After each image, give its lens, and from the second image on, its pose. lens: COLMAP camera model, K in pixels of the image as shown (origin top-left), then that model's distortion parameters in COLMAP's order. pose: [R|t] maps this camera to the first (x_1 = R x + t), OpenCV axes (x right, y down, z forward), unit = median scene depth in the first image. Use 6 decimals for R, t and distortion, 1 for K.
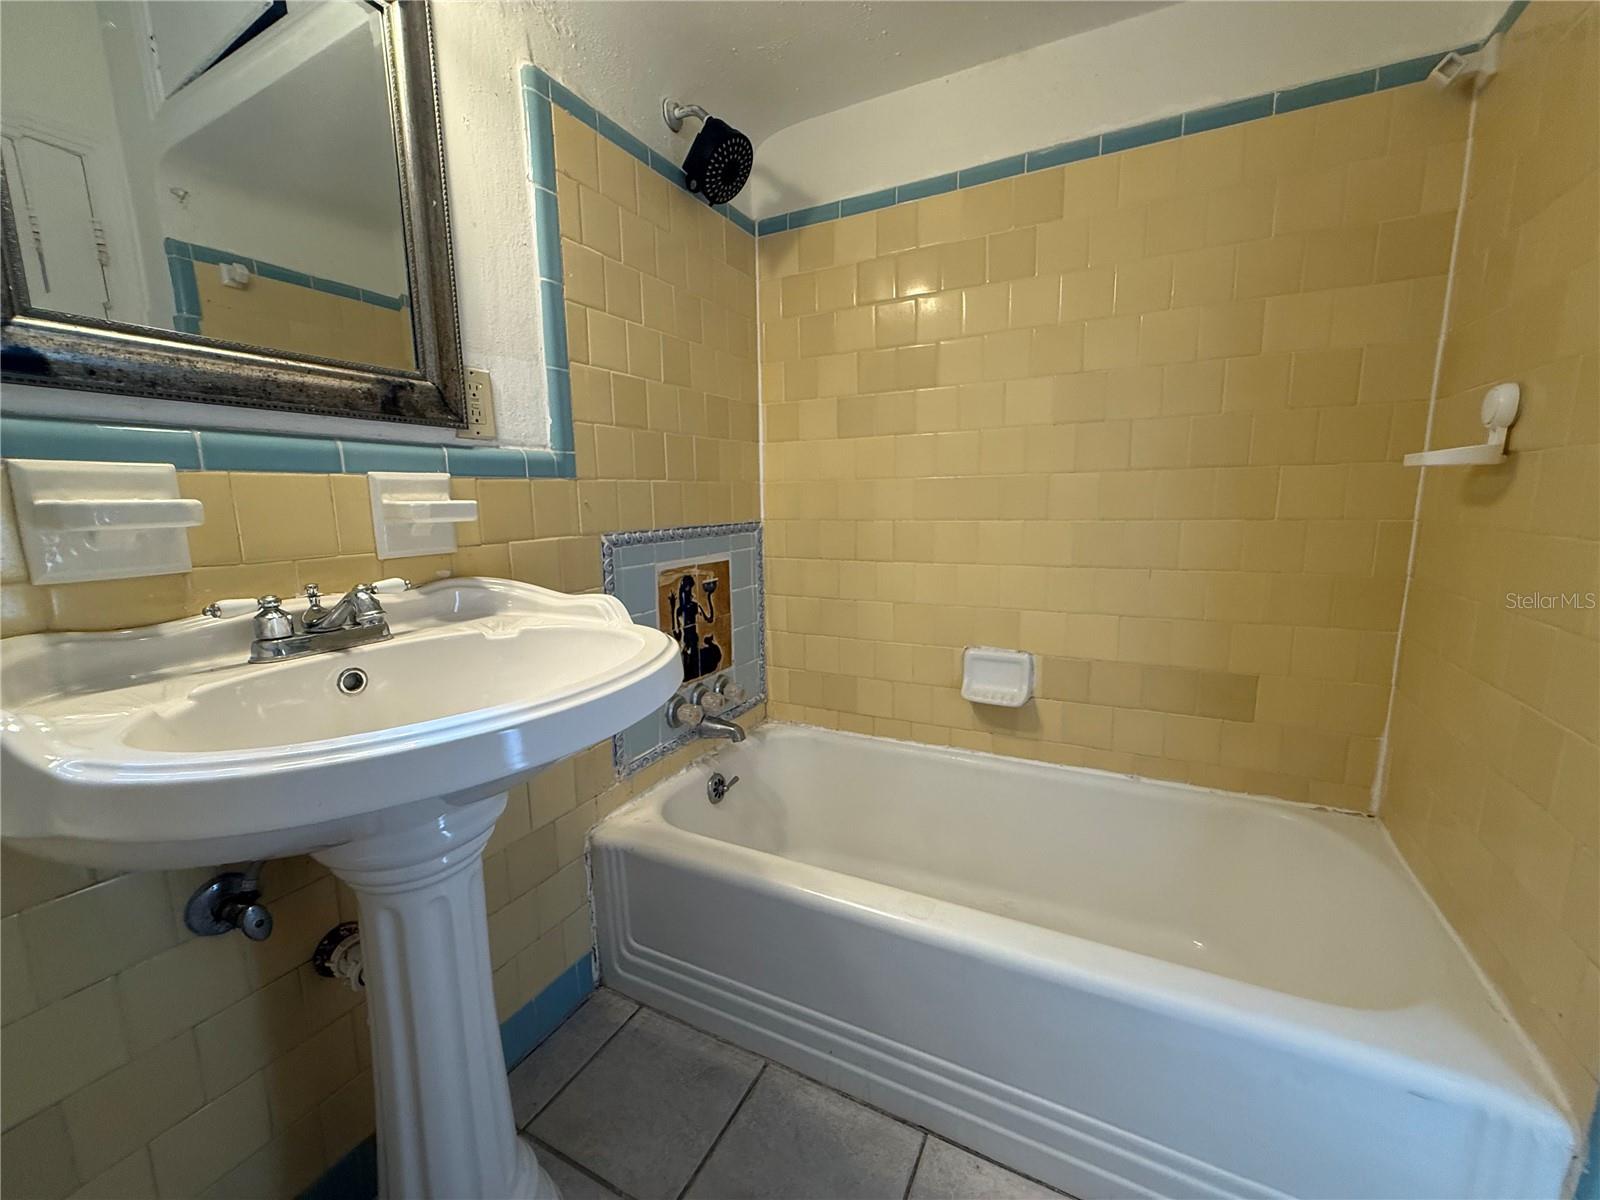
lens RADIAL K [[637.9, 0, 802.6], [0, 637.9, 599.7], [0, 0, 1]] dist [0.002388, 0.000027]
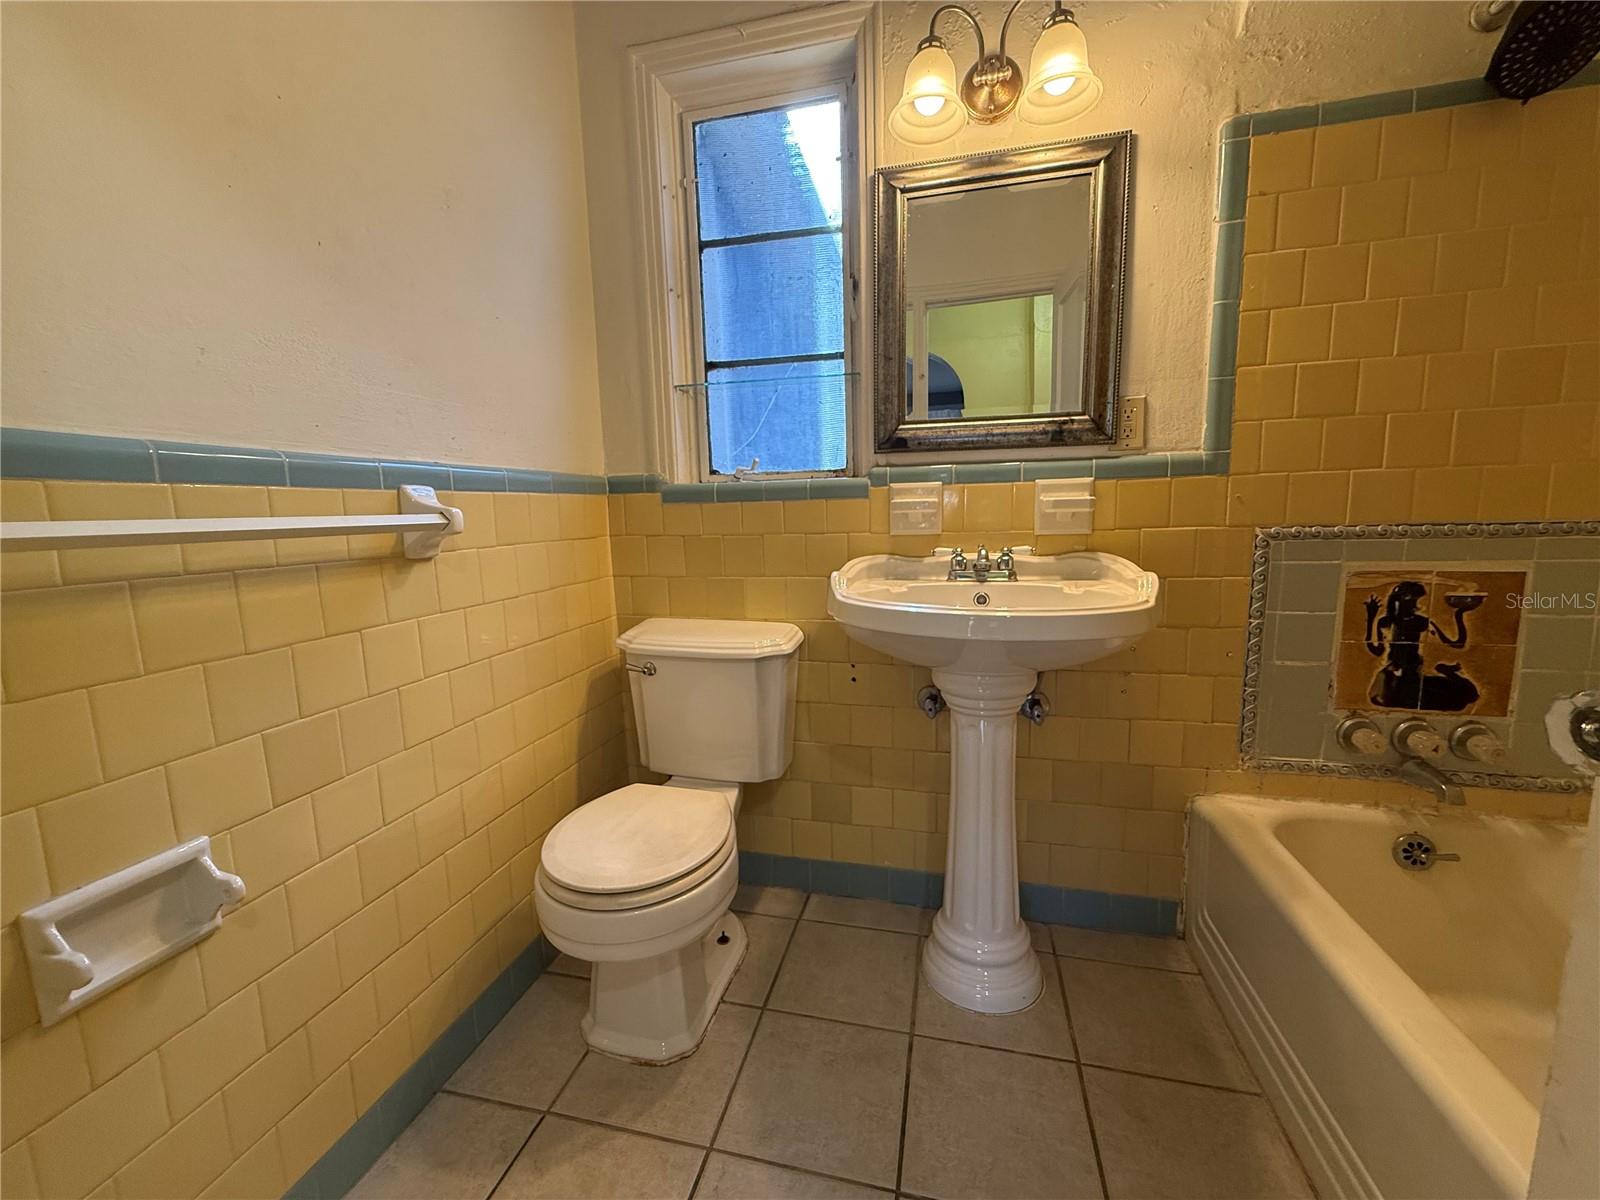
lens RADIAL K [[637.9, 0, 806.6], [0, 637.9, 600.7], [0, 0, 1]] dist [0.002388, 0.000027]
pose [[0.244663, 0.138122, -0.959720, 0.475092], [-0.133935, 0.985127, 0.107634, 0.002060], [0.960313, 0.102206, 0.259524, 0.036696]]
